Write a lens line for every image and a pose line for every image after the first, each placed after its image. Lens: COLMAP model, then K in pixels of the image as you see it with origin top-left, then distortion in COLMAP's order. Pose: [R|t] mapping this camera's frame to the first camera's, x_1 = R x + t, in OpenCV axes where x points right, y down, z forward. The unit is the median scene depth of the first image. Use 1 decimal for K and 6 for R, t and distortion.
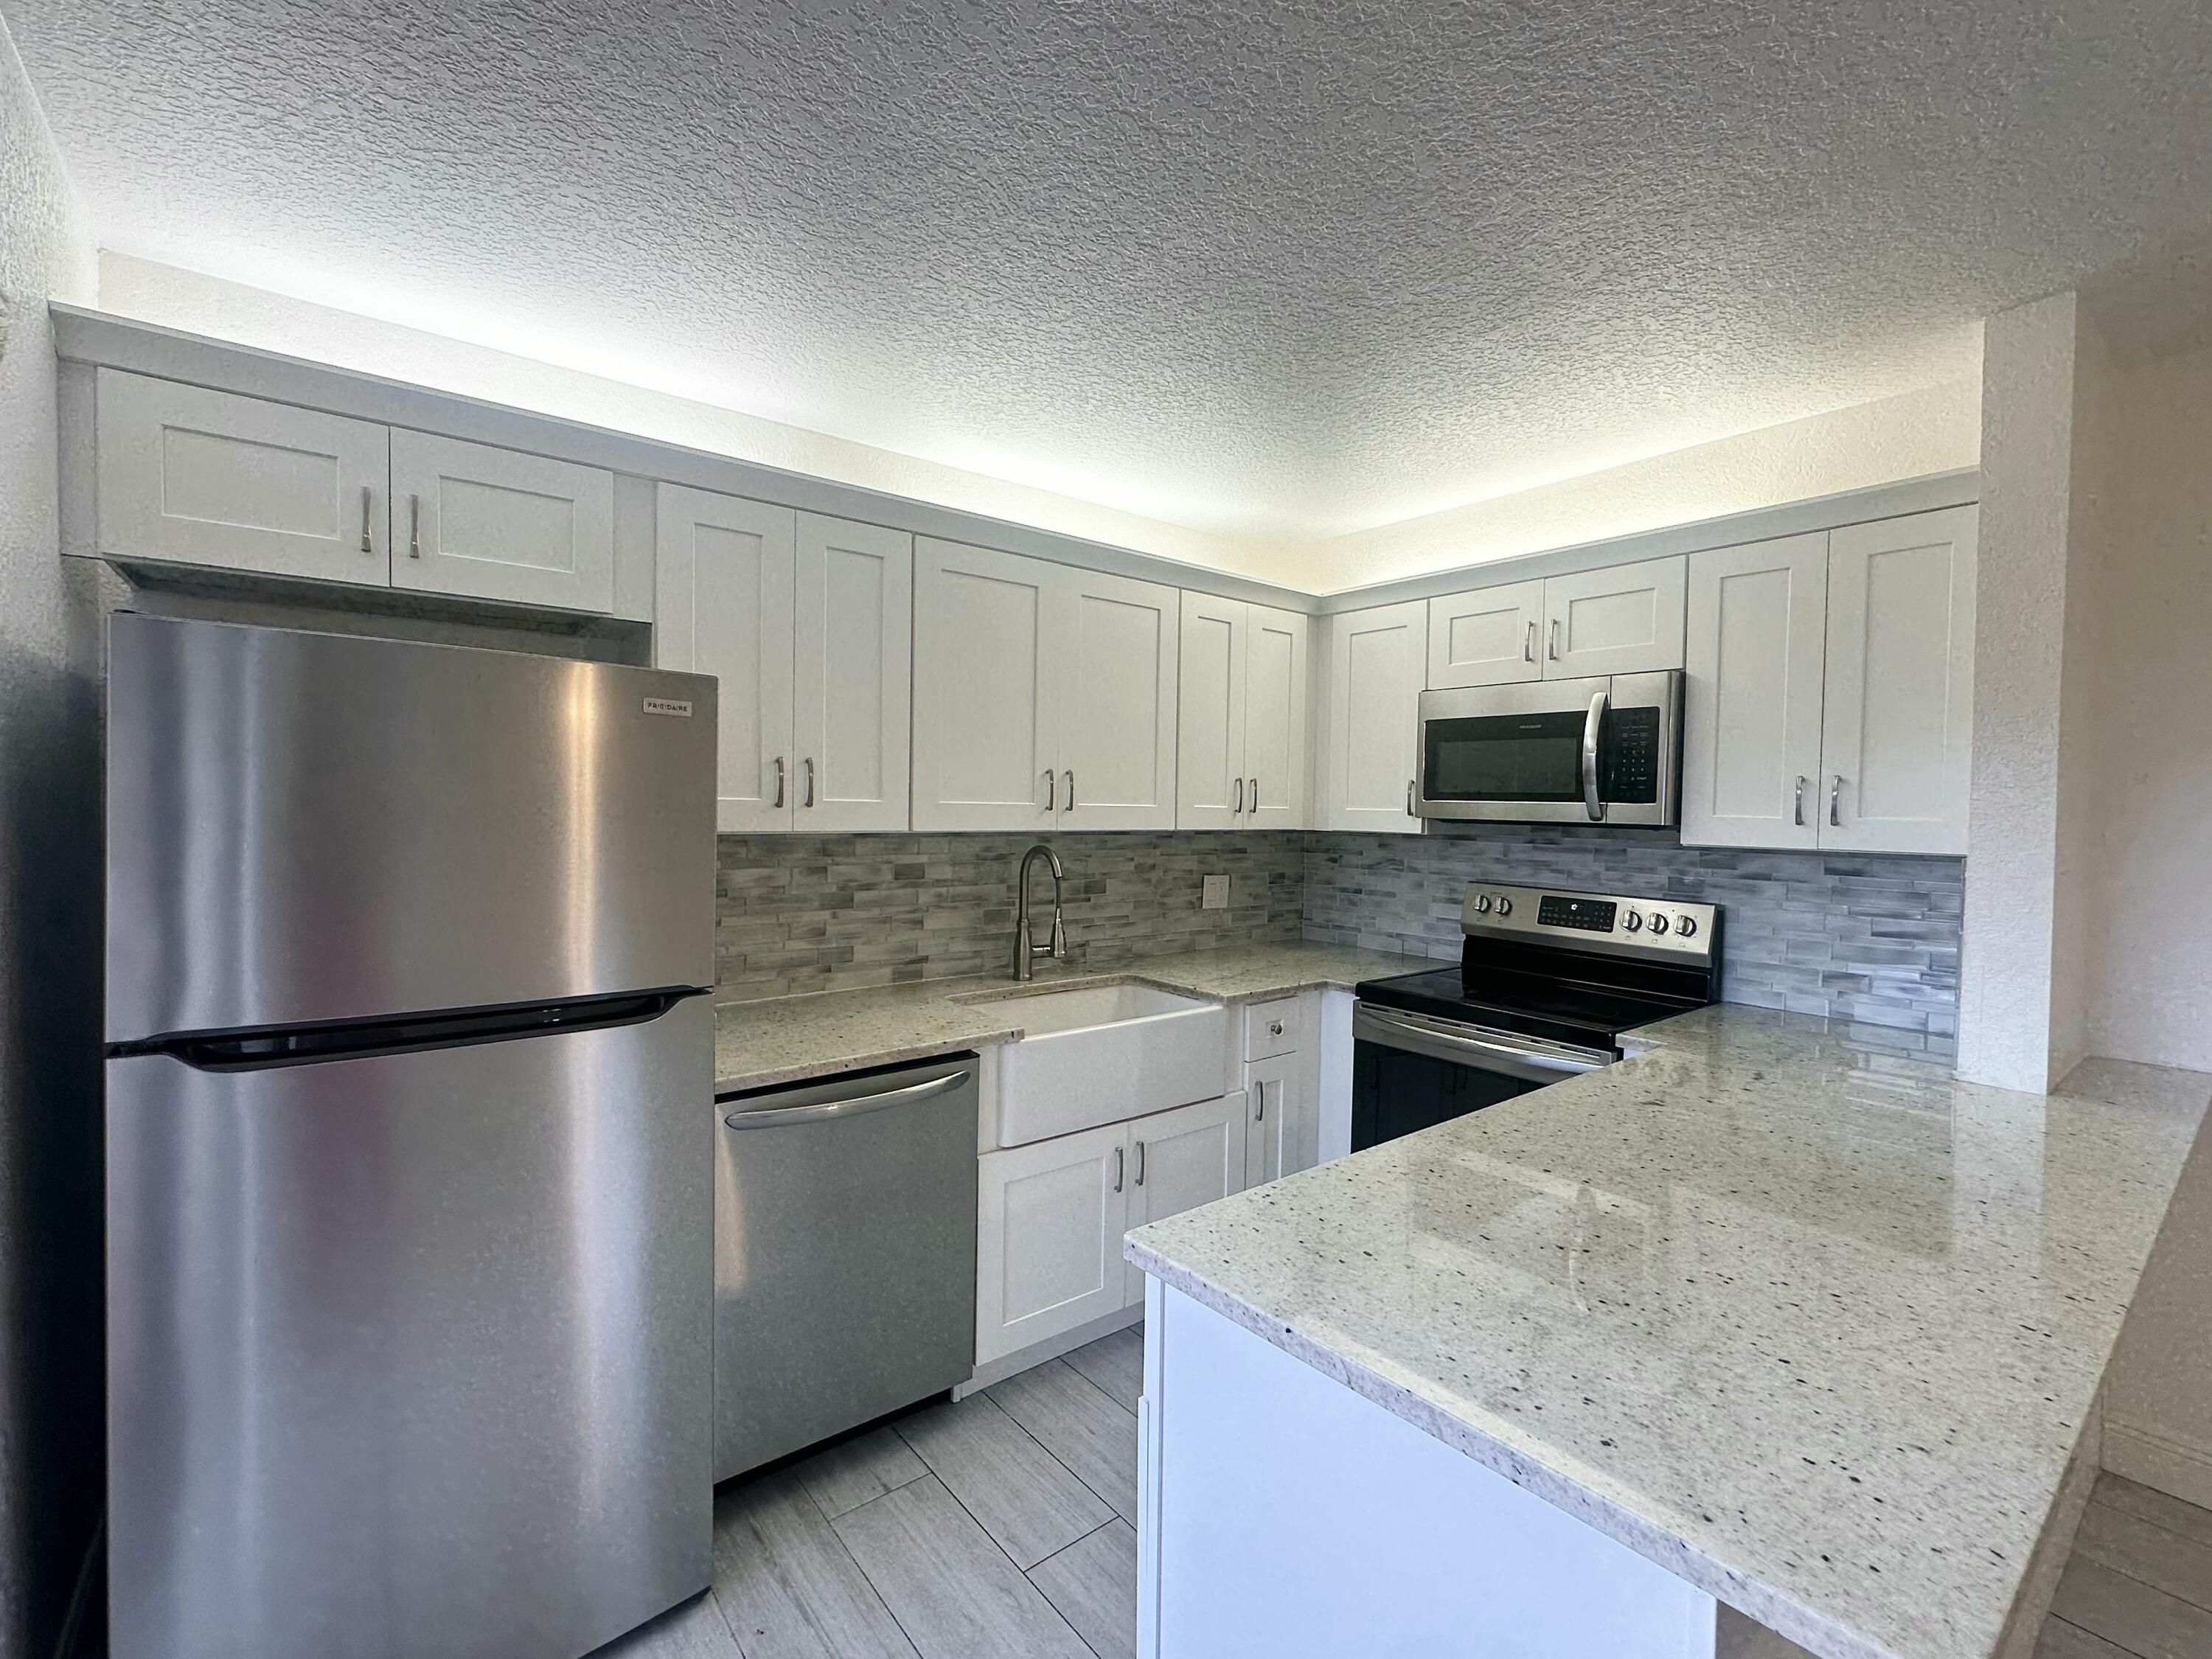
lens RADIAL K [[971.3, 0, 1105.3], [0, 971.3, 824.1], [0, 0, 1]] dist [-0.003490, 0.000730]
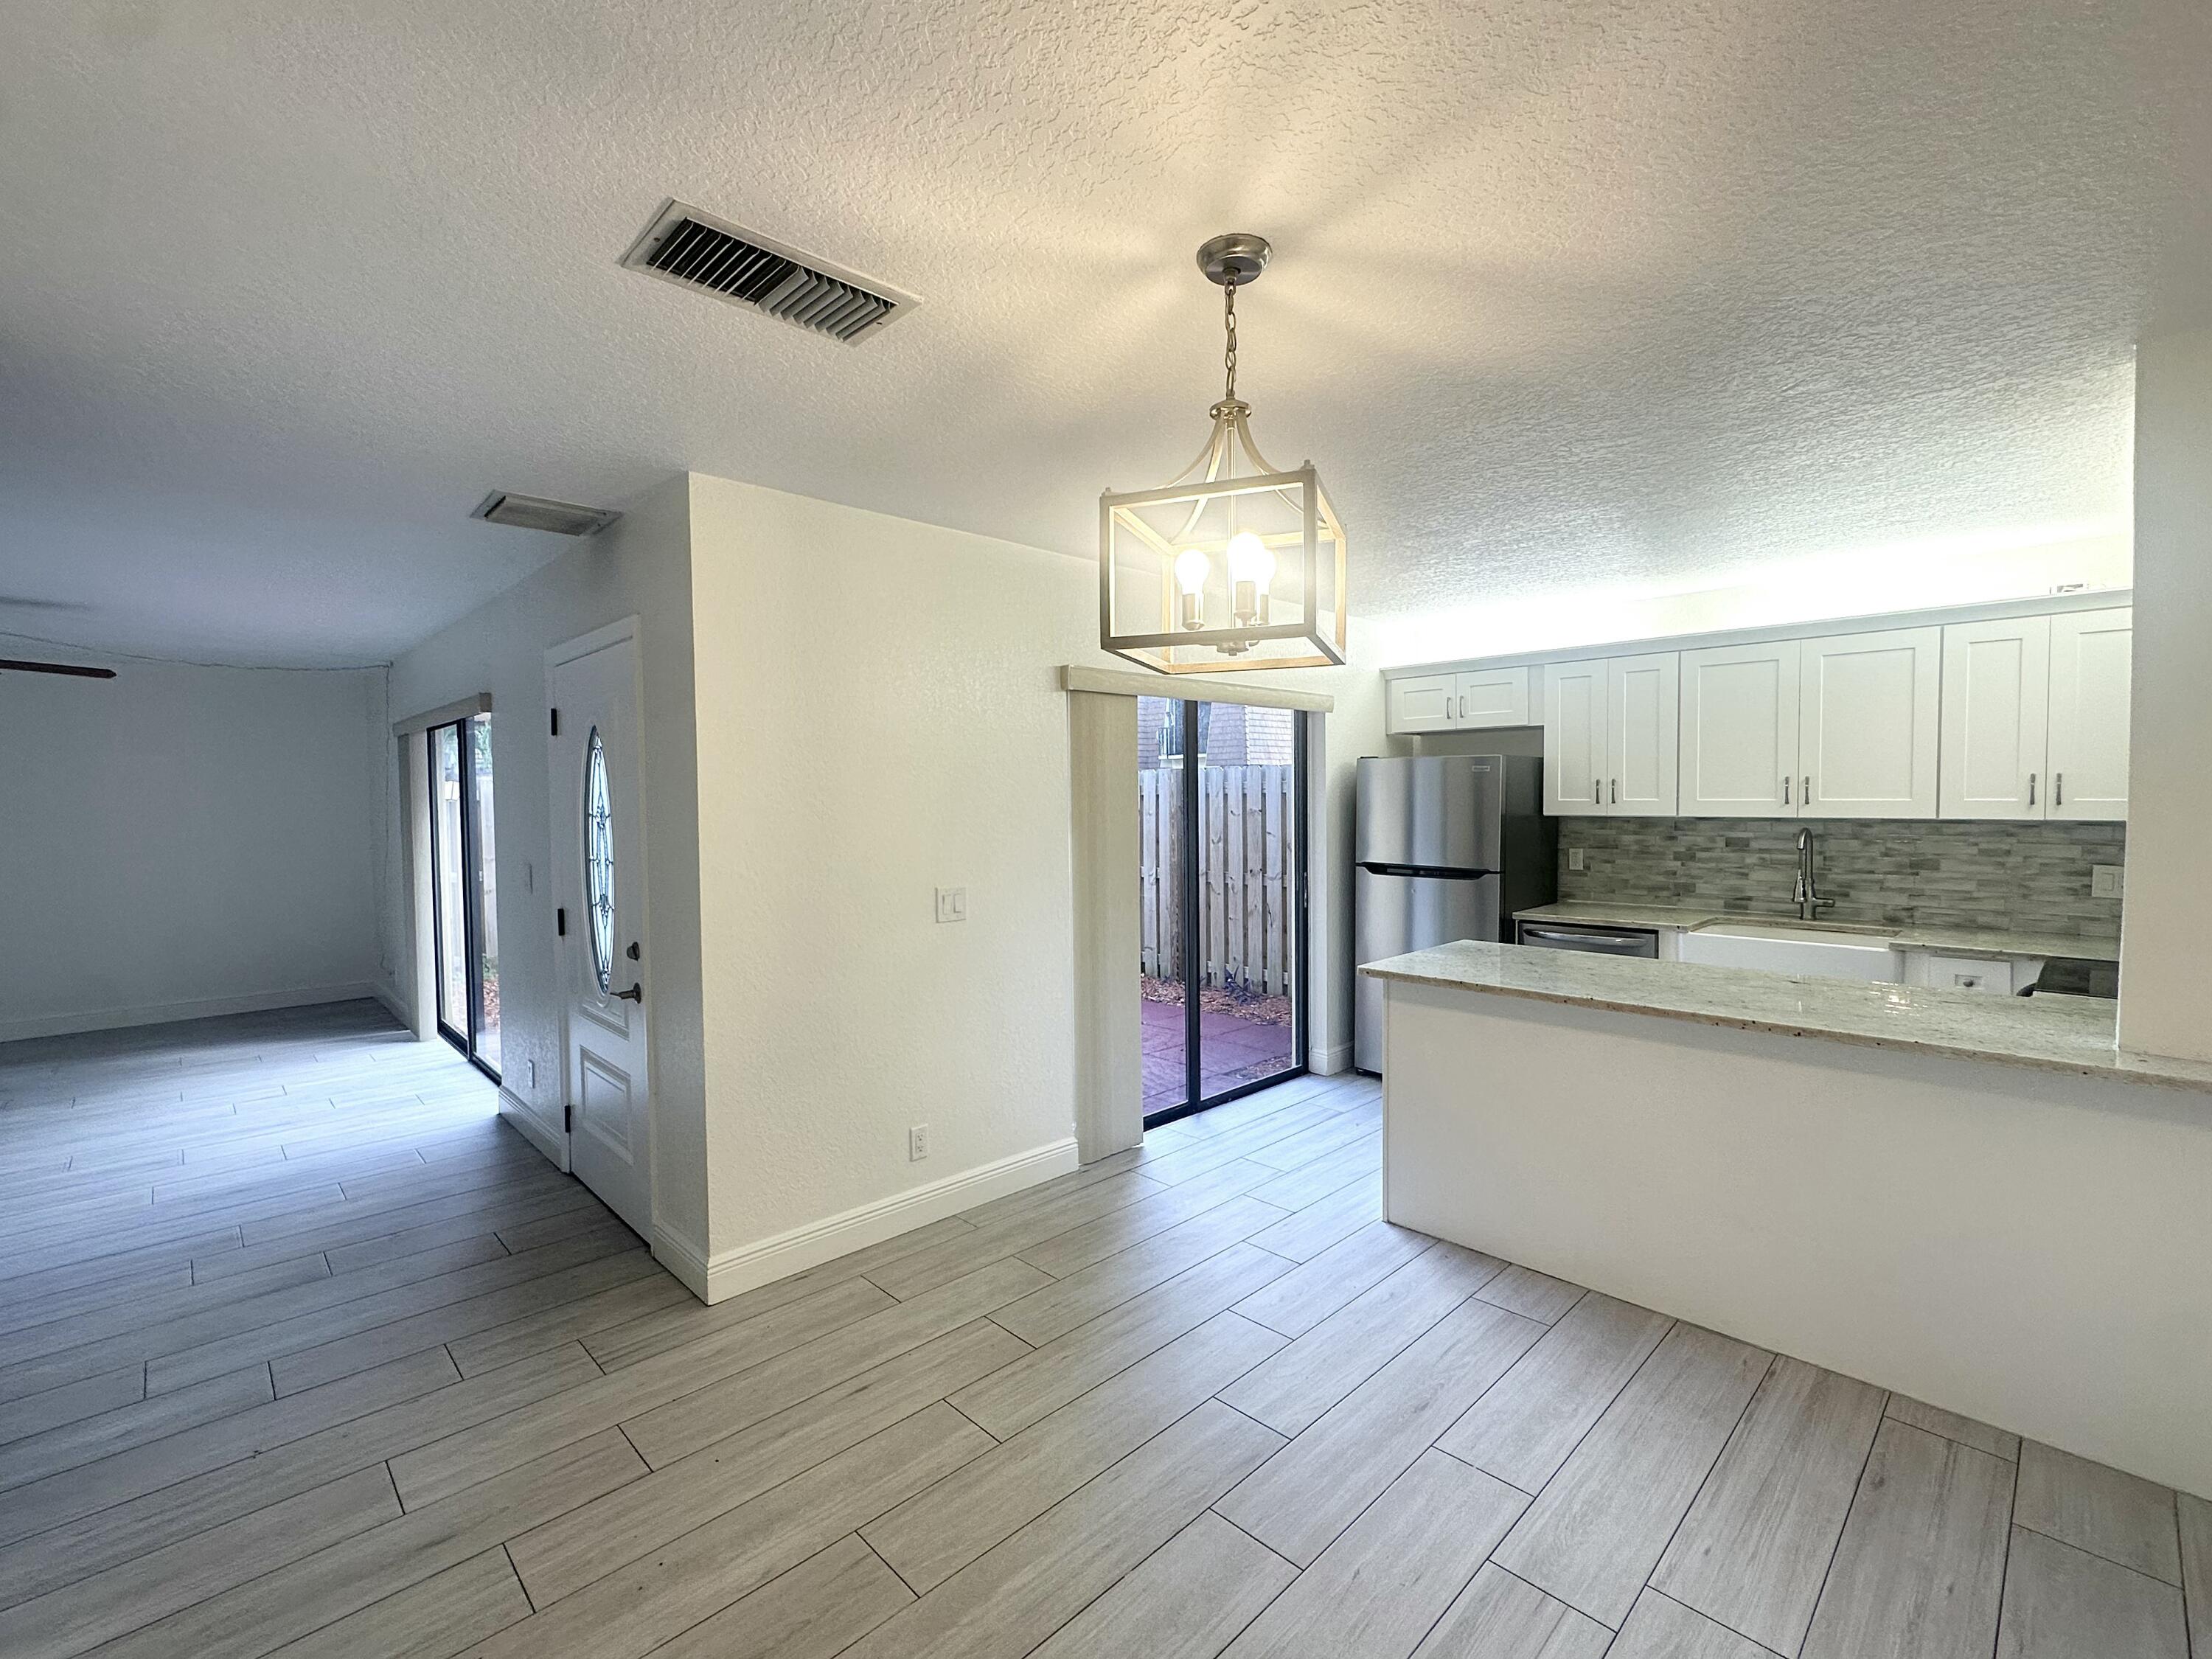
lens RADIAL K [[971.3, 0, 1109.1], [0, 971.3, 822.4], [0, 0, 1]] dist [-0.003490, 0.000730]
pose [[0.097066, 0.013635, -0.995185, 1.282186], [-0.009817, 0.999871, 0.012742, 0.005451], [0.995230, 0.008533, 0.097187, -0.193586]]
